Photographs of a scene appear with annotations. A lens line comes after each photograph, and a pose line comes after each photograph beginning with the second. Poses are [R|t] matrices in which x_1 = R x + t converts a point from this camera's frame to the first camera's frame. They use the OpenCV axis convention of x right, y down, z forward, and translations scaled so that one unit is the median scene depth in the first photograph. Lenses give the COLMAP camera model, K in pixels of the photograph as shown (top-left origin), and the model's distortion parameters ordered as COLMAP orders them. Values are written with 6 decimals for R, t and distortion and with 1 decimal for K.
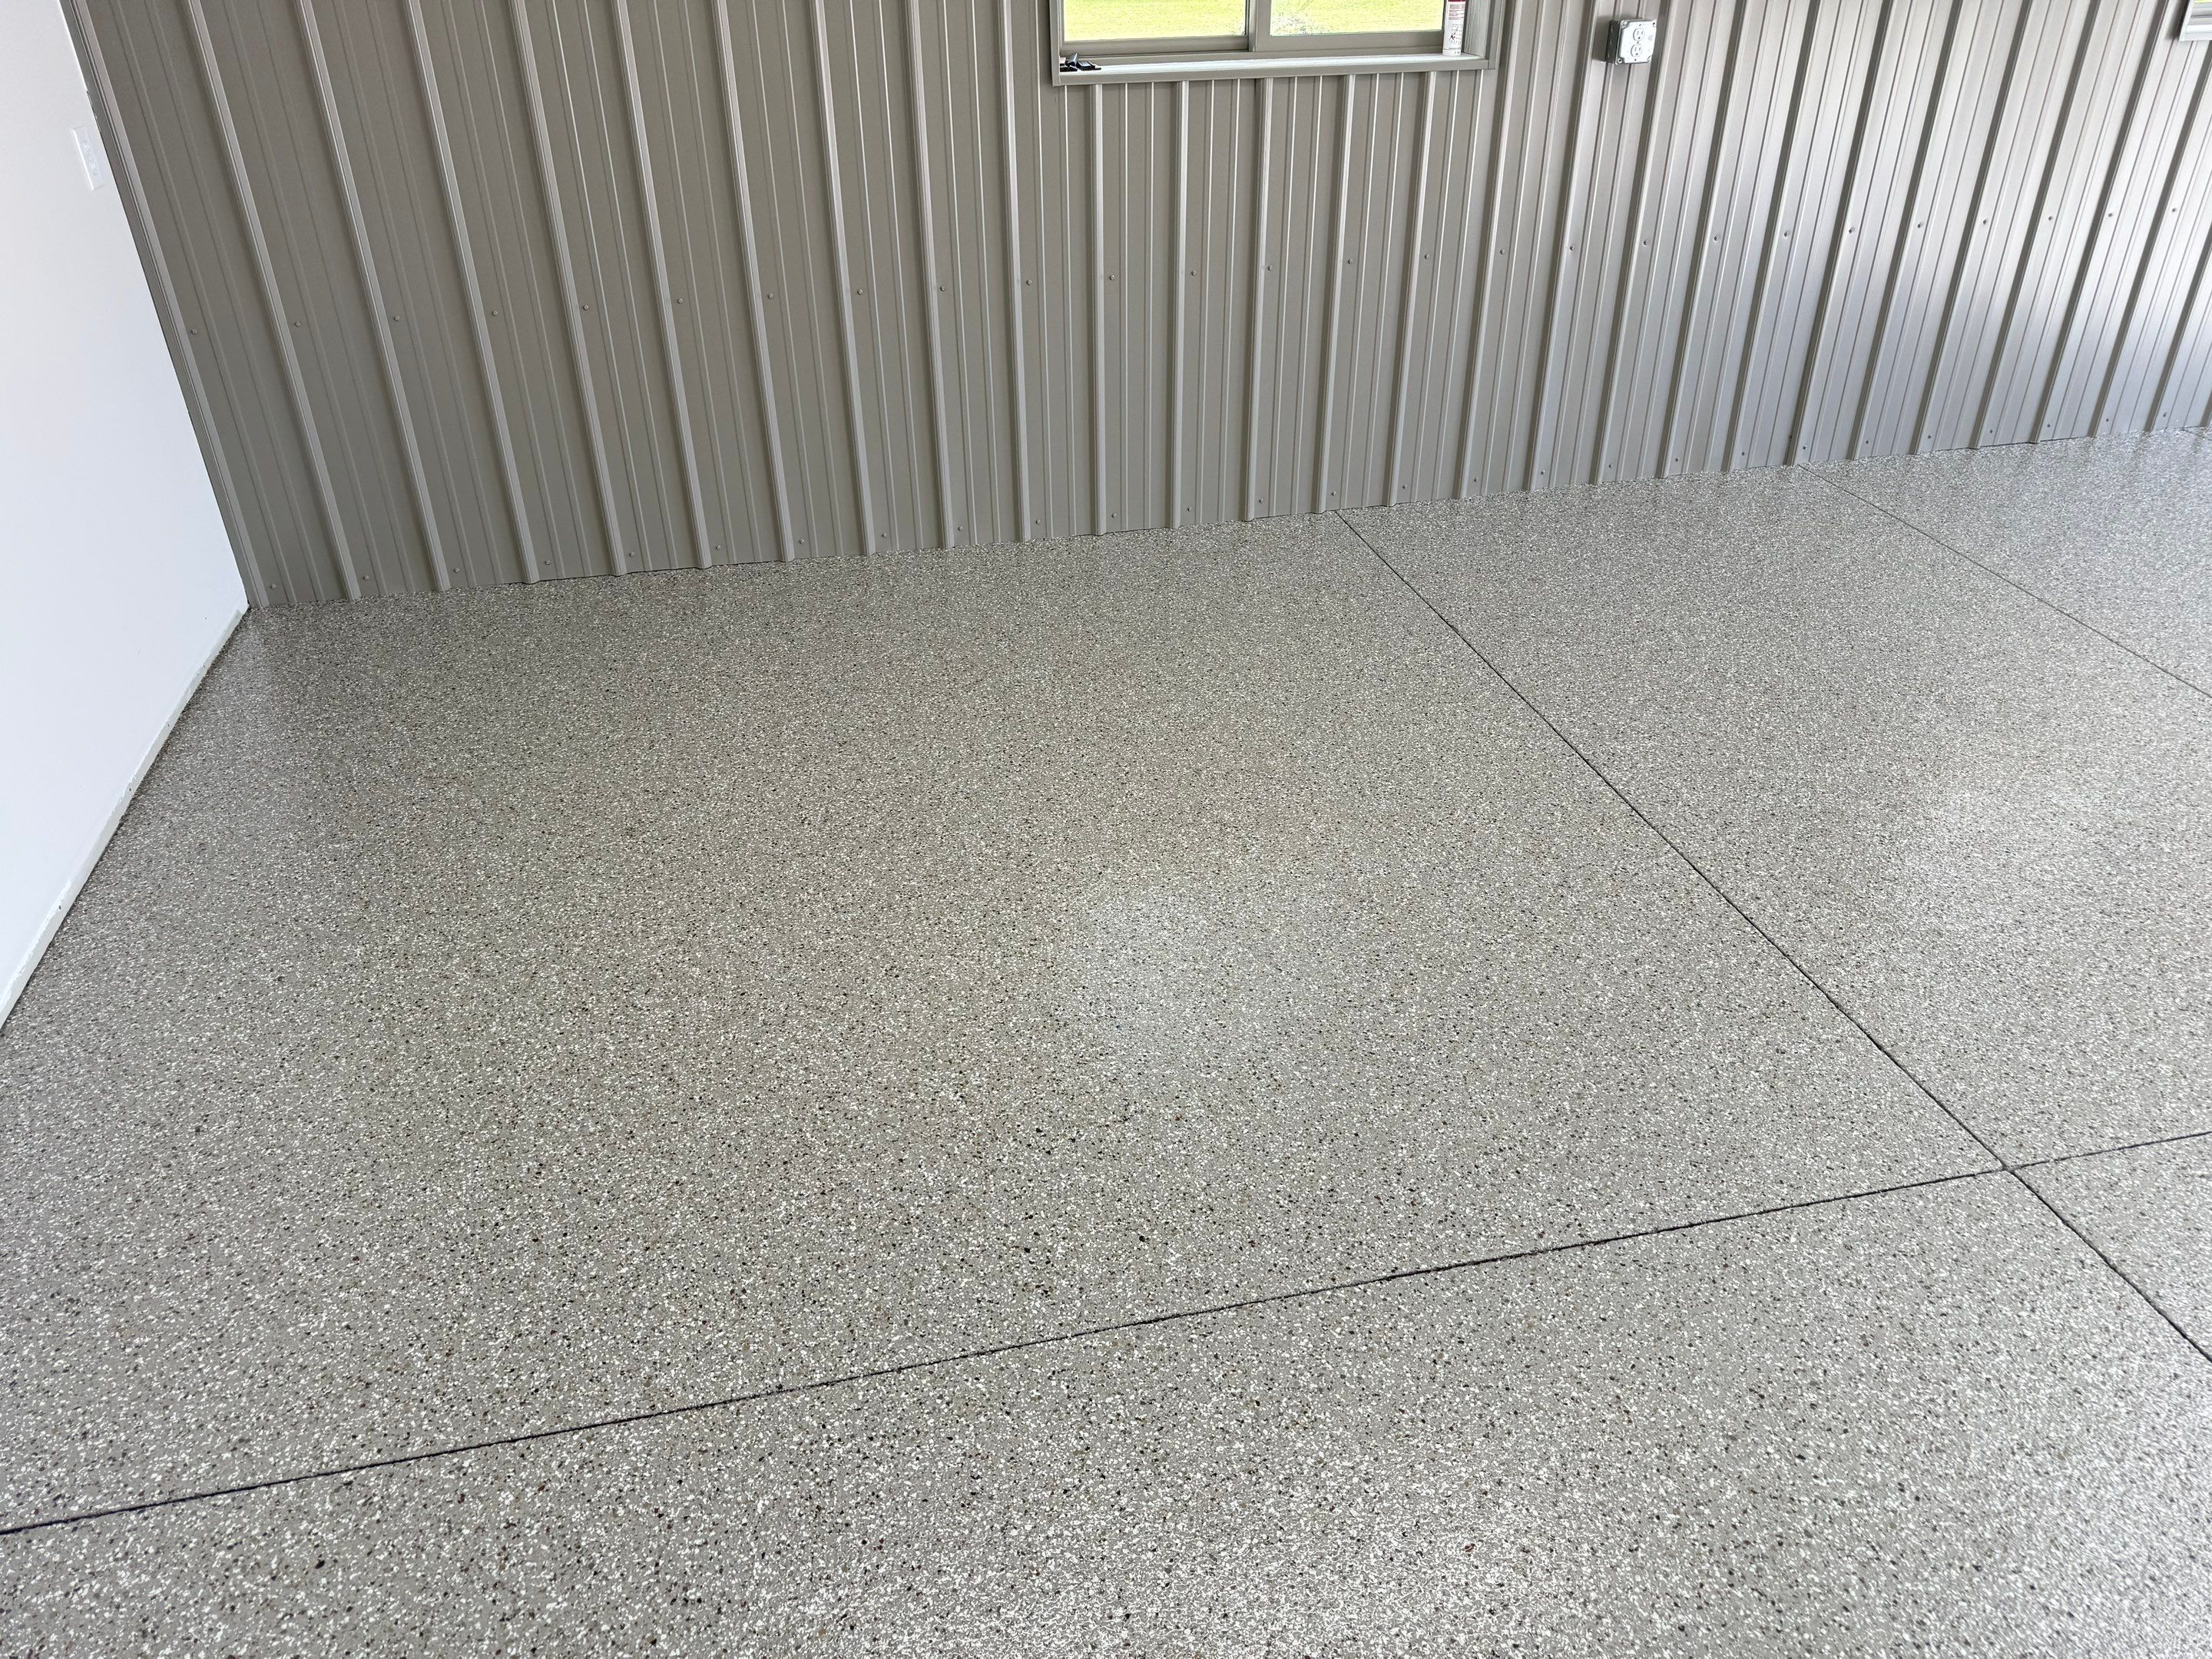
lens RADIAL K [[1569.4, 0, 1085.7], [0, 1569.4, 831.0], [0, 0, 1]] dist [0.050772, -0.062392]
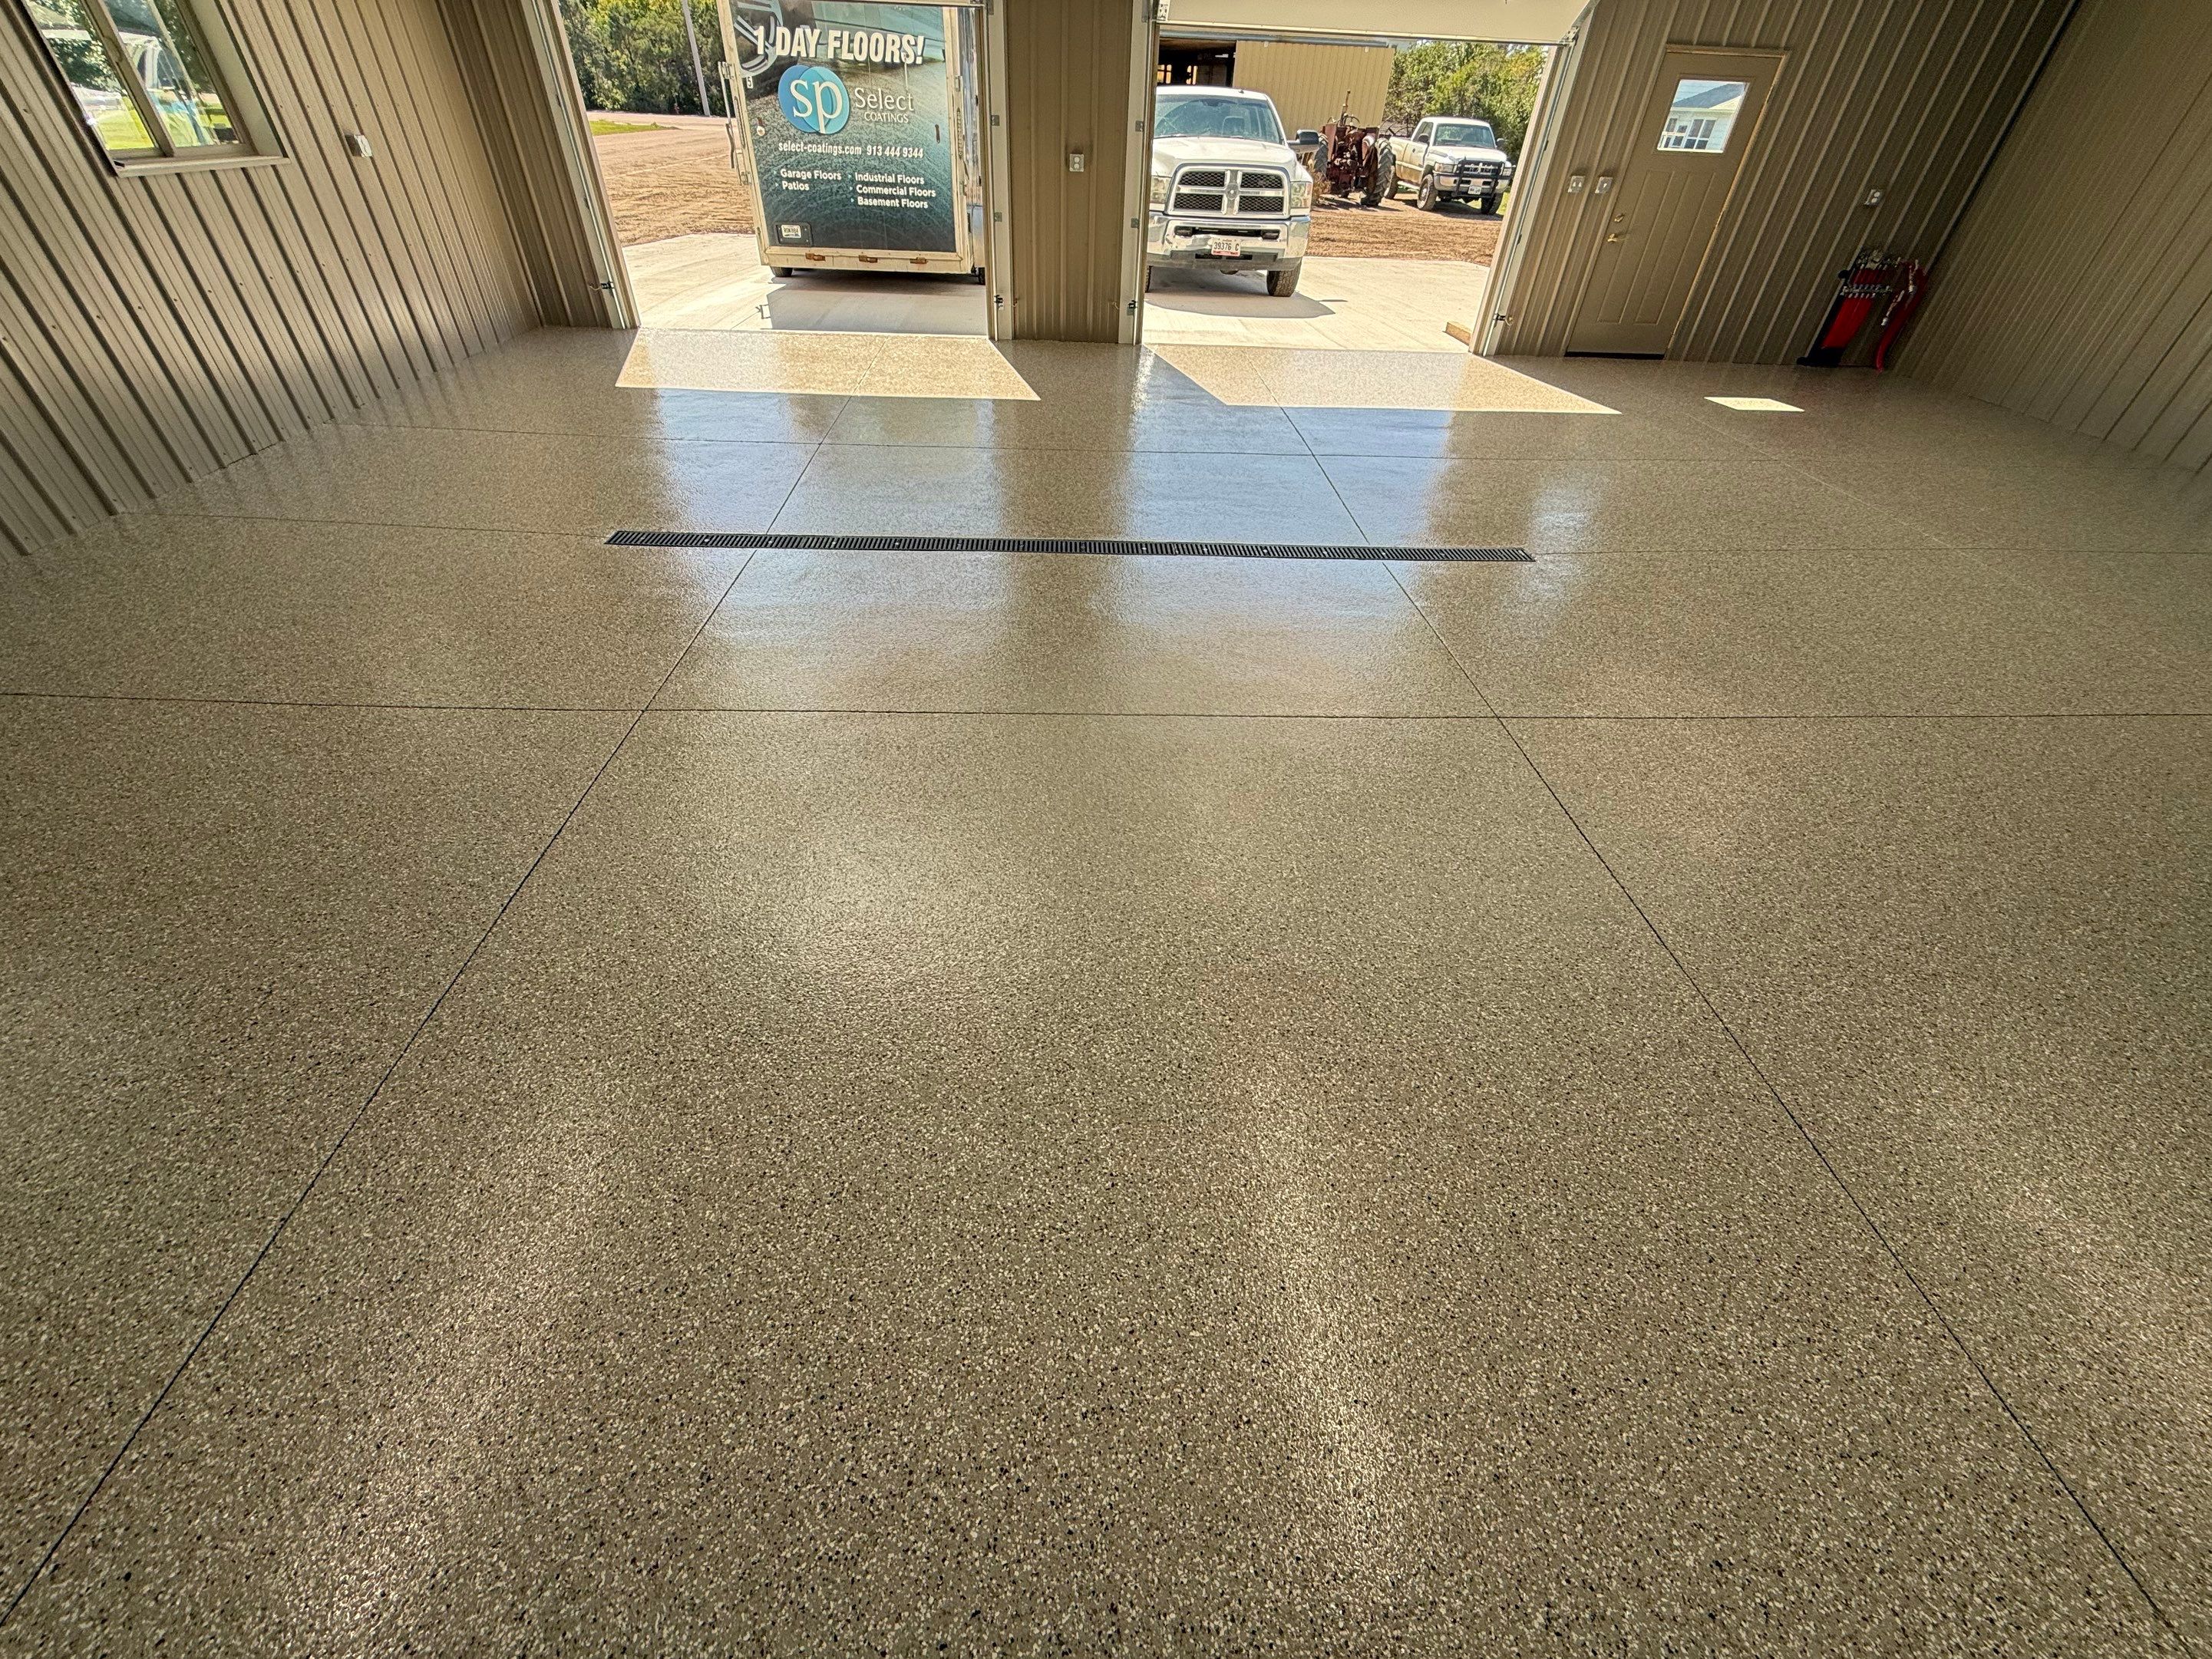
lens RADIAL K [[880.0, 0, 1108.5], [0, 880.0, 826.1], [0, 0, 1]] dist [0.000967, -0.000034]
pose [[0.181237, -0.611254, 0.770403, -0.300497], [0.471584, 0.741452, 0.477344, 0.035178], [-0.862996, 0.276798, 0.422636, -0.061088]]
